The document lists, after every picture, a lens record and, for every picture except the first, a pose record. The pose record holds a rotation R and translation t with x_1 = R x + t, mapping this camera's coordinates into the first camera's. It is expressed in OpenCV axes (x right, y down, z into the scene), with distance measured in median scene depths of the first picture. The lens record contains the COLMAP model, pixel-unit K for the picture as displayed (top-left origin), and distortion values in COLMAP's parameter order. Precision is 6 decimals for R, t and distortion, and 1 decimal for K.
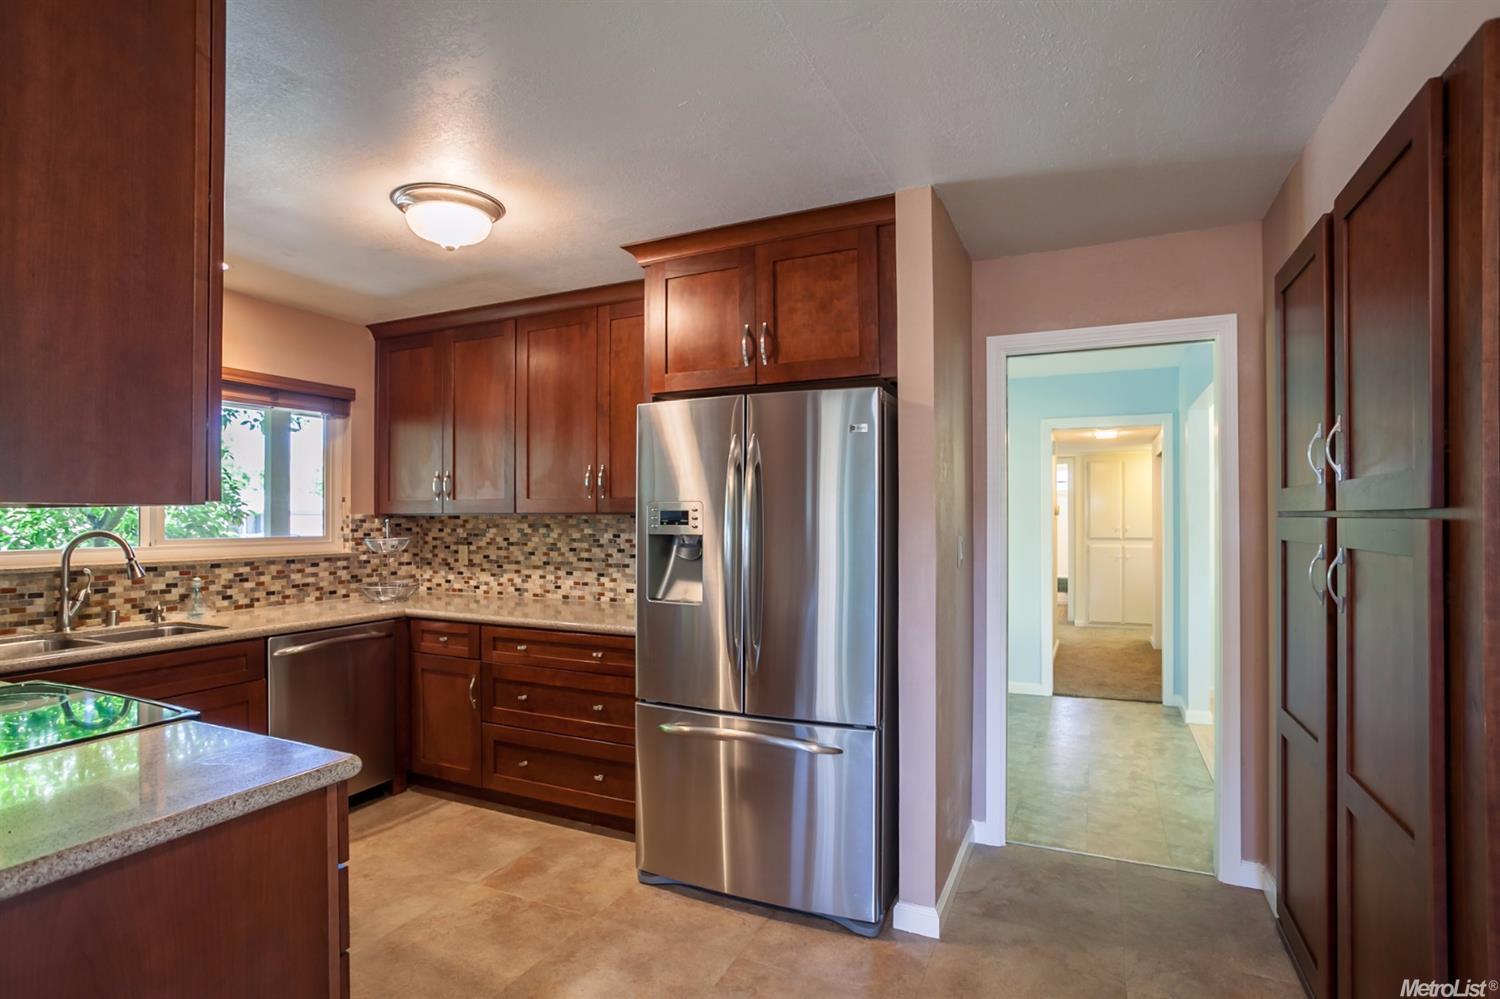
lens RADIAL K [[734.2, 0, 764.5], [0, 734.2, 518.4], [0, 0, 1]] dist [-0.040975, 0.005325]
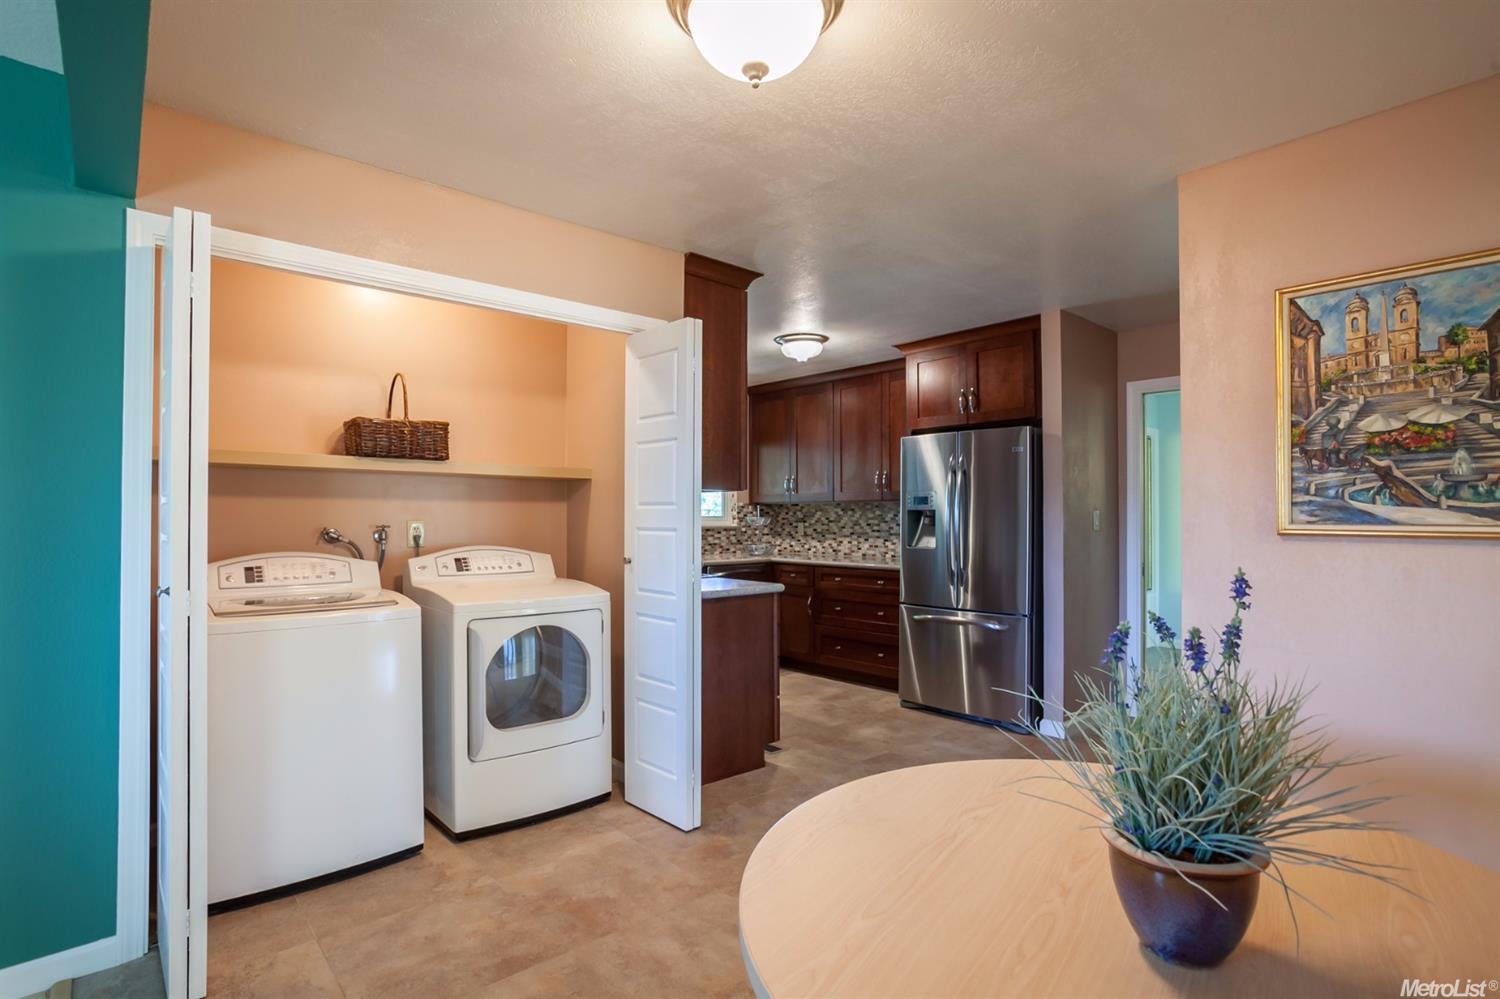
lens RADIAL K [[734.2, 0, 751.5], [0, 734.2, 514.7], [0, 0, 1]] dist [-0.040975, 0.005325]
pose [[0.908909, -0.001382, -0.416993, 0.210809], [0.001356, 0.999999, -0.000358, 0.028943], [0.416993, -0.000240, 0.908910, -0.678138]]
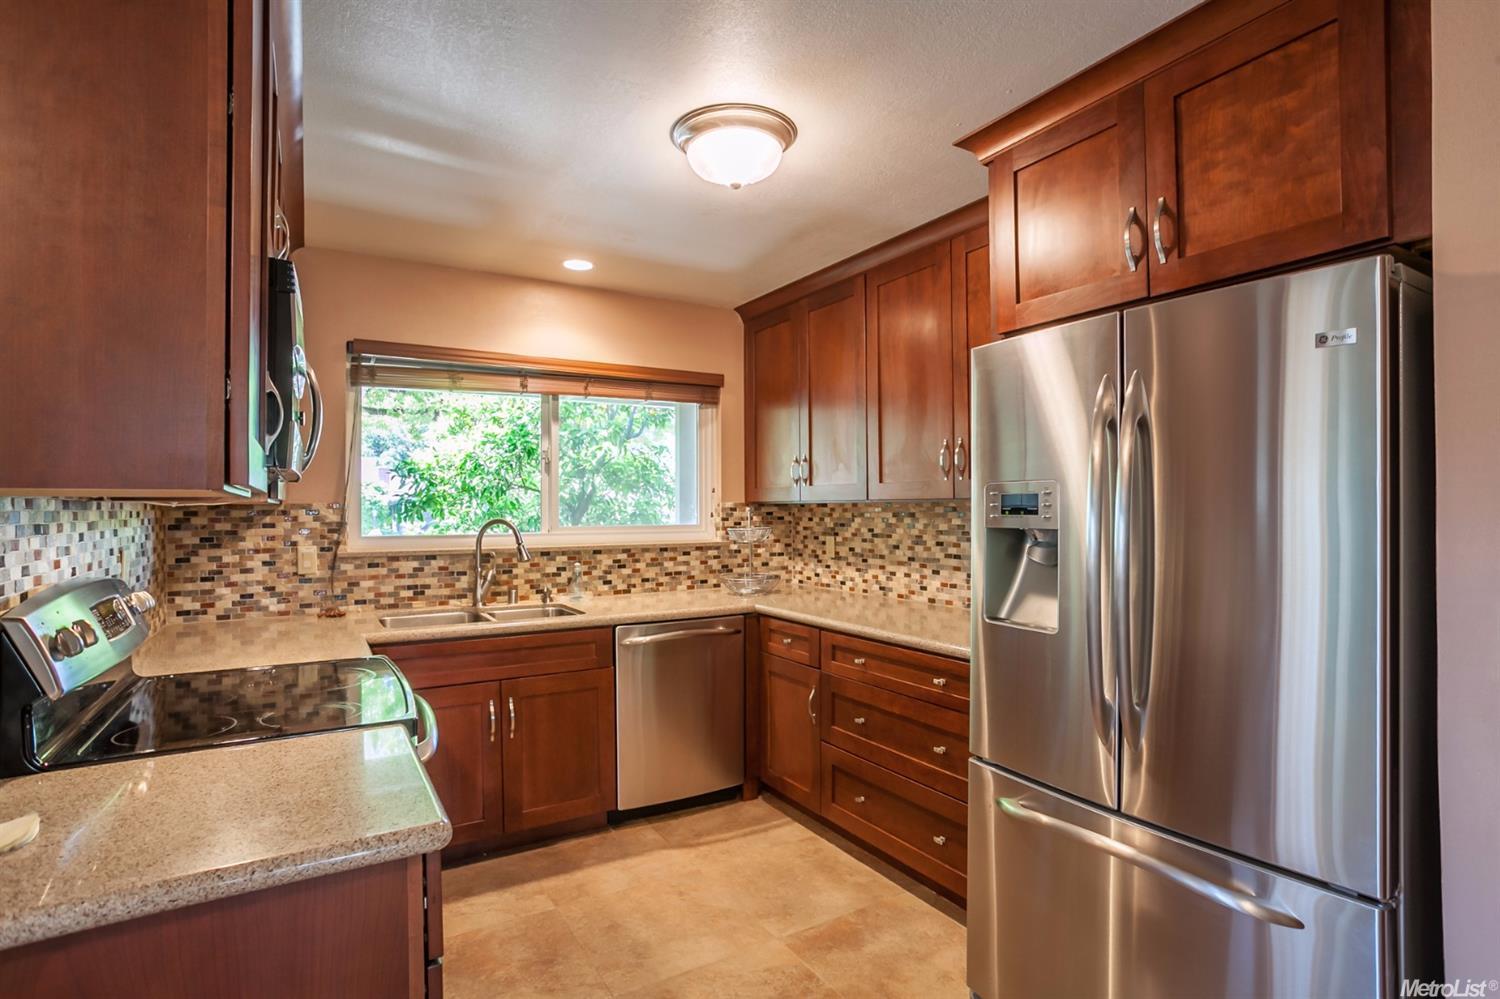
lens RADIAL K [[759.9, 0, 753.1], [0, 759.9, 505.3], [0, 0, 1]] dist [-0.035385, 0.017376]
pose [[0.826155, -0.003414, -0.563433, 0.062755], [0.003038, 0.999994, -0.001604, -0.000427], [0.563435, -0.000387, 0.826160, 0.225564]]
